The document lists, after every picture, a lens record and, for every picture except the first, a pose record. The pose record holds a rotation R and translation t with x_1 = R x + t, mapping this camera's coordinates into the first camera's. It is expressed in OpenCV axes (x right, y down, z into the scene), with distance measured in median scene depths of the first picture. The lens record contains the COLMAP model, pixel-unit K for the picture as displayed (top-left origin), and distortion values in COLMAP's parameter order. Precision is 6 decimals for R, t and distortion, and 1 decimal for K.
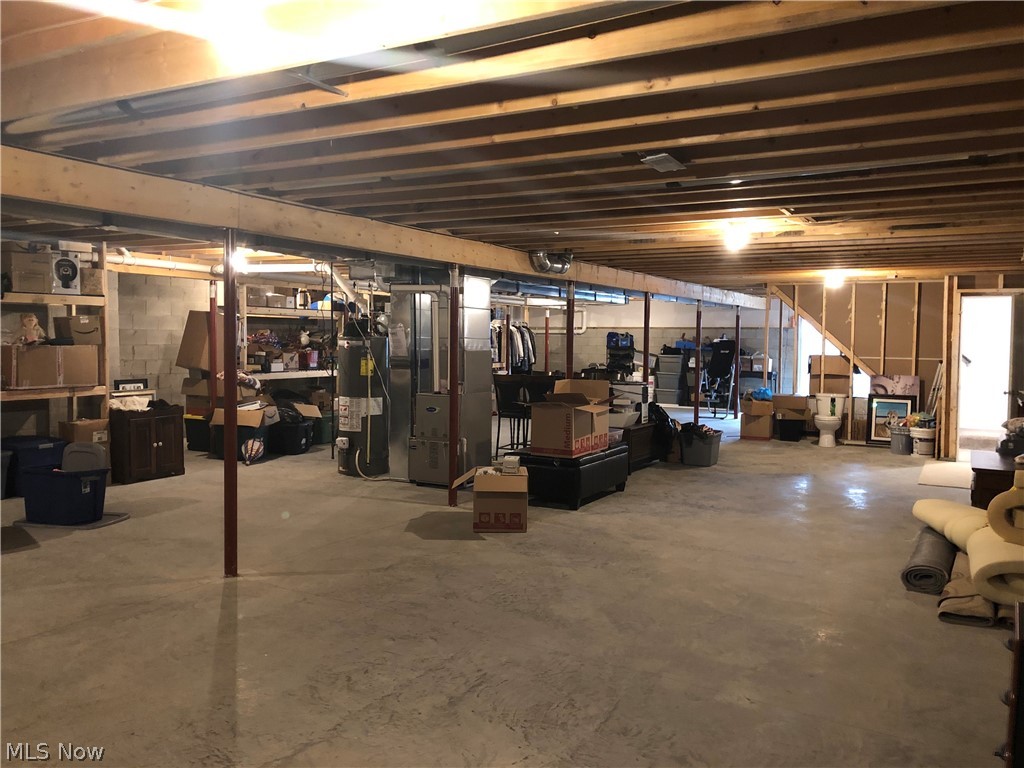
lens RADIAL K [[837.7, 0, 512.0], [0, 837.7, 384.0], [0, 0, 1]] dist [0.030093, -0.007892]
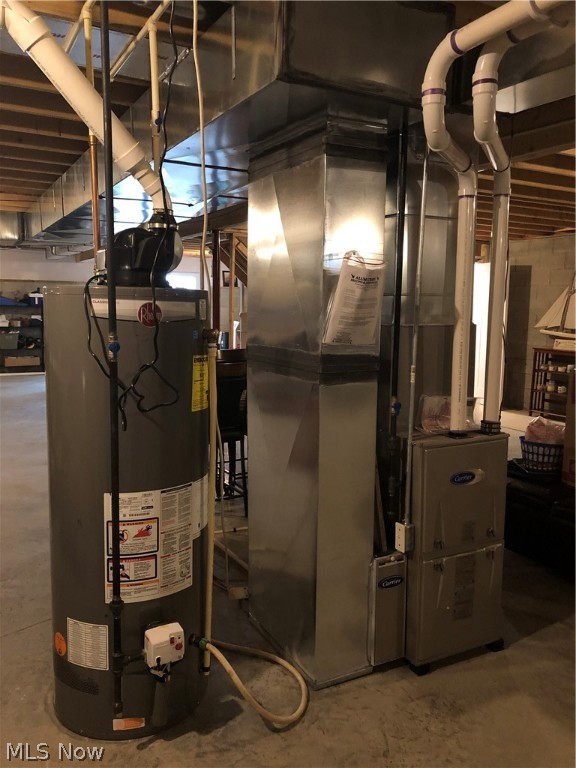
lens RADIAL K [[628.3, 0, 288.0], [0, 628.3, 384.0], [0, 0, 1]] dist [0.030093, -0.007892]
pose [[0.532317, -0.107237, 0.839726, -0.368689], [0.037468, 0.993957, 0.103181, -0.045331], [-0.845716, -0.023462, 0.533117, 0.874040]]
